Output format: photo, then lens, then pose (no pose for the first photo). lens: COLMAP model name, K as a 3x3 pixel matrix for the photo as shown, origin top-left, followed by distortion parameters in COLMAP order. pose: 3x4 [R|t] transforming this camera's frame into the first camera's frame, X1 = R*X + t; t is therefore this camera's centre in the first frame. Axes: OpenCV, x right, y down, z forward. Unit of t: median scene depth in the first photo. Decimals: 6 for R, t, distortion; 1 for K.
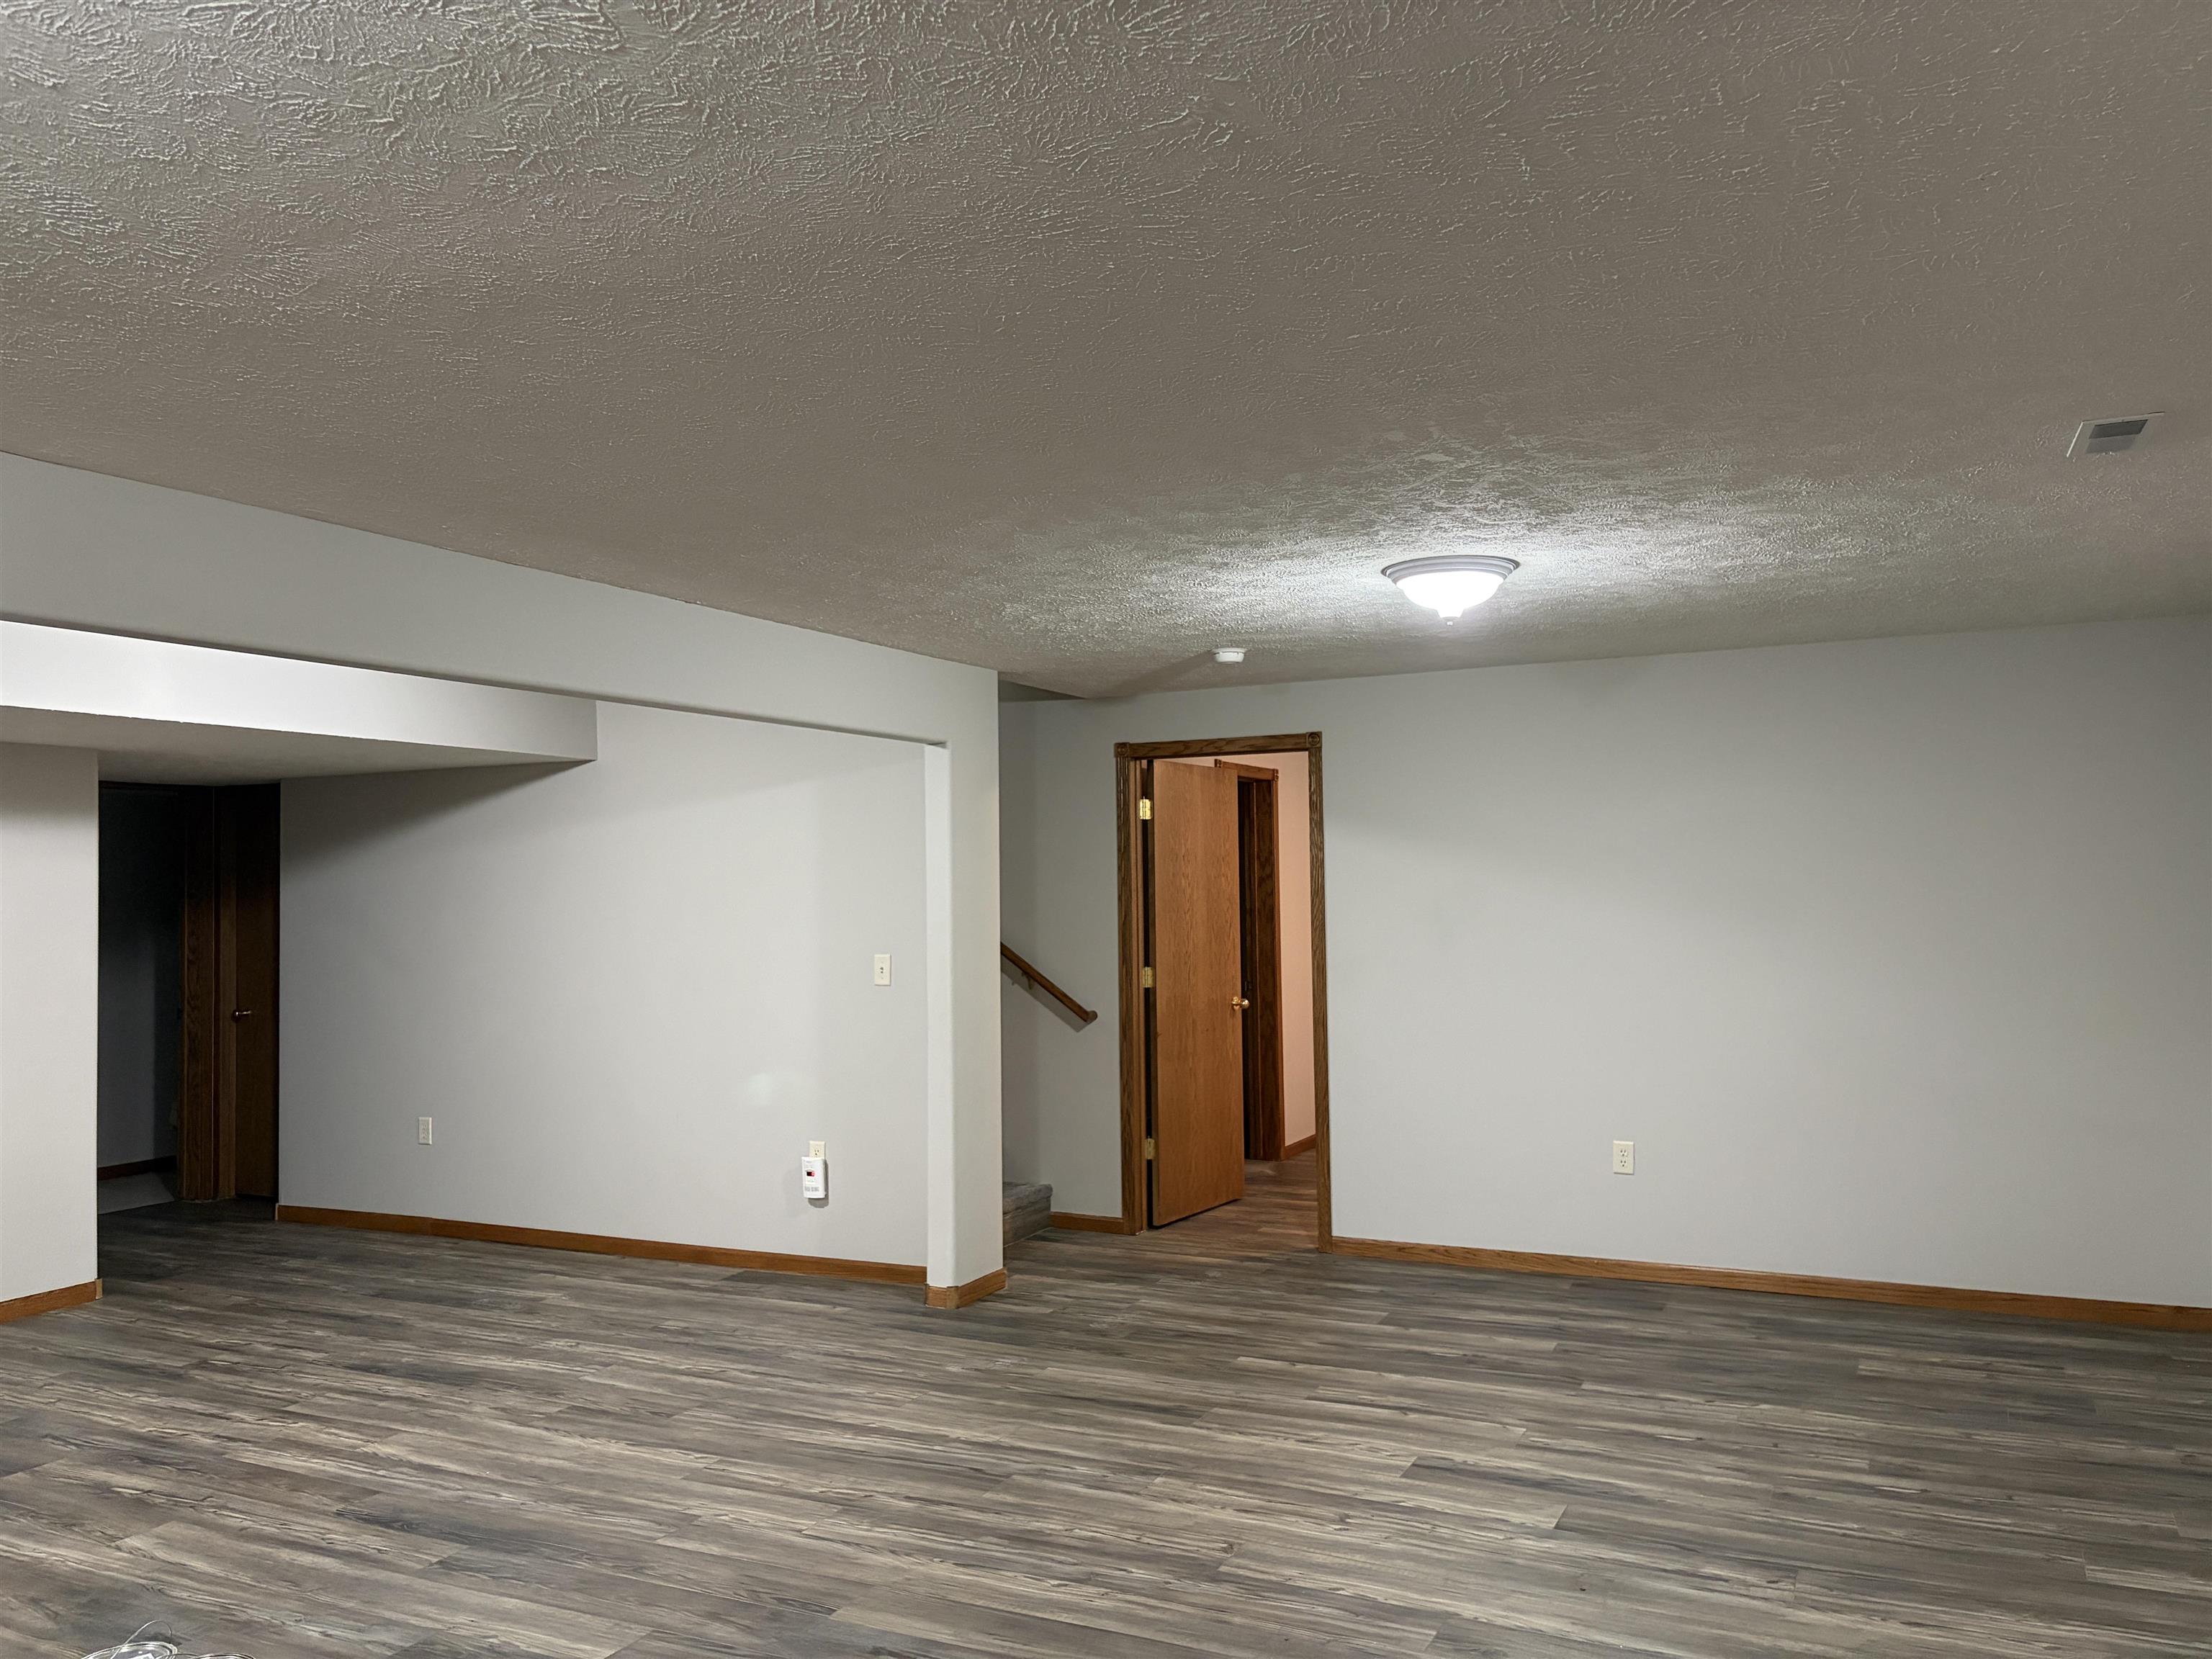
lens RADIAL K [[1676.7, 0, 1108.2], [0, 1676.7, 829.9], [0, 0, 1]] dist [0.014584, -0.009145]
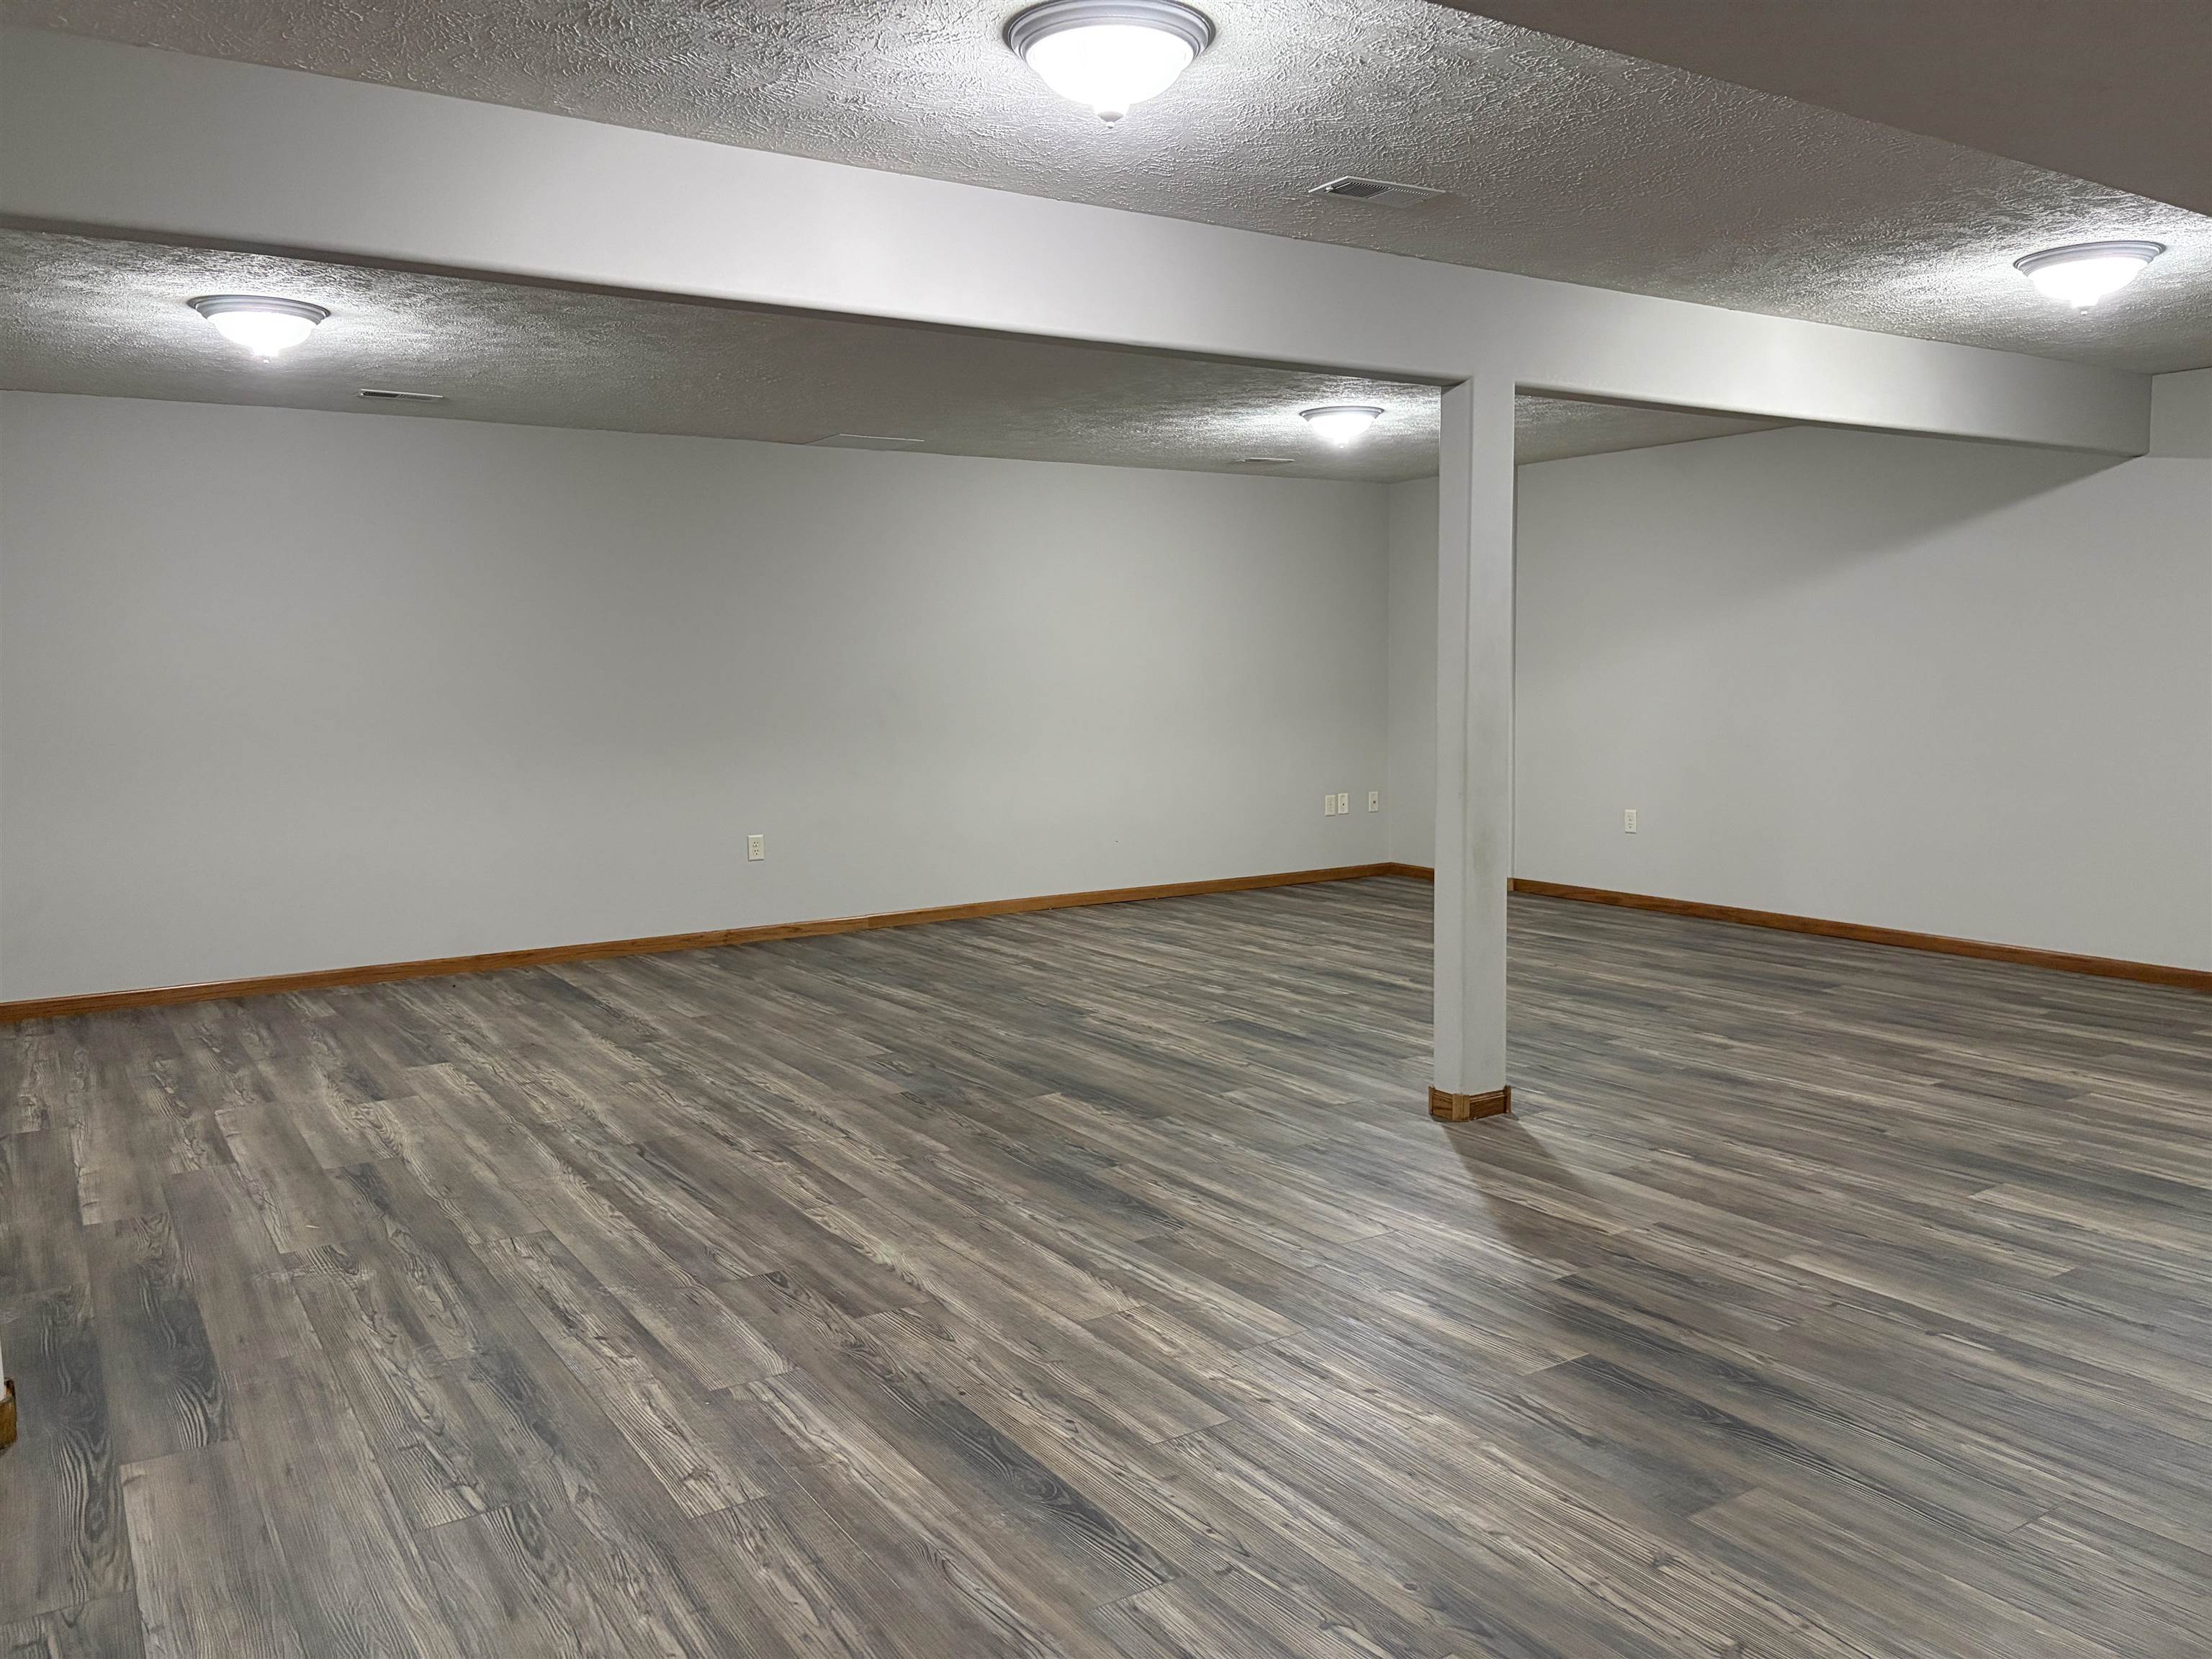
lens RADIAL K [[1676.7, 0, 1105.1], [0, 1676.7, 830.2], [0, 0, 1]] dist [0.014584, -0.009145]
pose [[-0.859444, -0.026672, 0.510533, -0.779615], [0.002546, 0.998402, 0.056446, 0.109143], [-0.511223, 0.049812, -0.858003, 1.583757]]
